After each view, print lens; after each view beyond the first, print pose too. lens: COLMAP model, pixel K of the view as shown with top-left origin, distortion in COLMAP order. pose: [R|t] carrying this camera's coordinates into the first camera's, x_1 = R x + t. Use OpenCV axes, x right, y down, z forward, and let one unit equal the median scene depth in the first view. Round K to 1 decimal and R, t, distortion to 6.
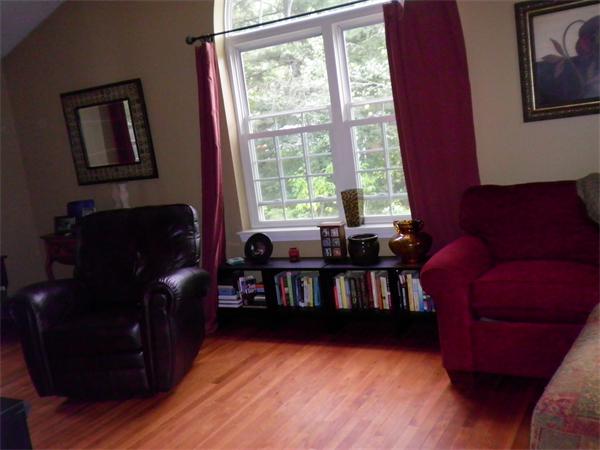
lens RADIAL K [[633.6, 0, 300.3], [0, 633.6, 225.1], [0, 0, 1]] dist [0.028703, 0.000000]
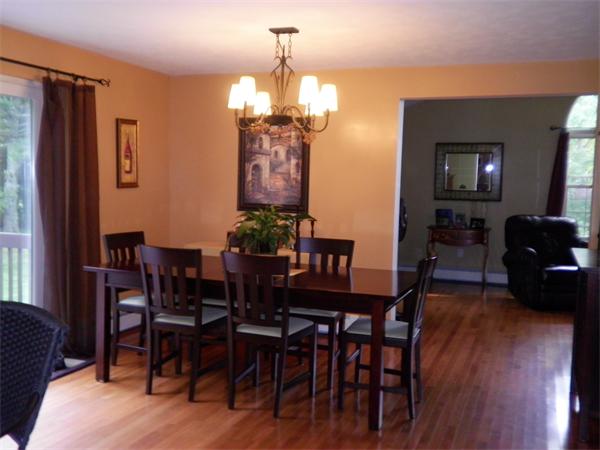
lens RADIAL K [[633.6, 0, 301.6], [0, 633.6, 222.0], [0, 0, 1]] dist [0.028703, 0.000000]
pose [[0.978977, 0.144037, 0.144423, -0.940653], [-0.130078, 0.986255, -0.101884, 0.209294], [-0.157113, 0.080956, 0.984257, -0.540868]]
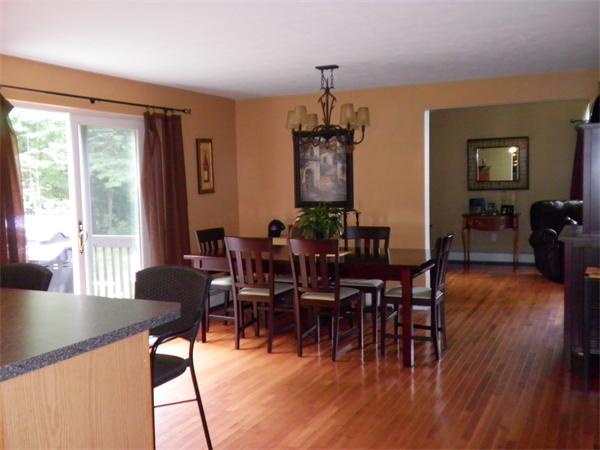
lens RADIAL K [[633.6, 0, 303.3], [0, 633.6, 225.9], [0, 0, 1]] dist [0.028703, 0.000000]
pose [[0.992732, 0.099066, 0.068330, -0.964182], [-0.093381, 0.992256, -0.081898, 0.236919], [-0.075914, 0.074922, 0.994296, -0.766737]]
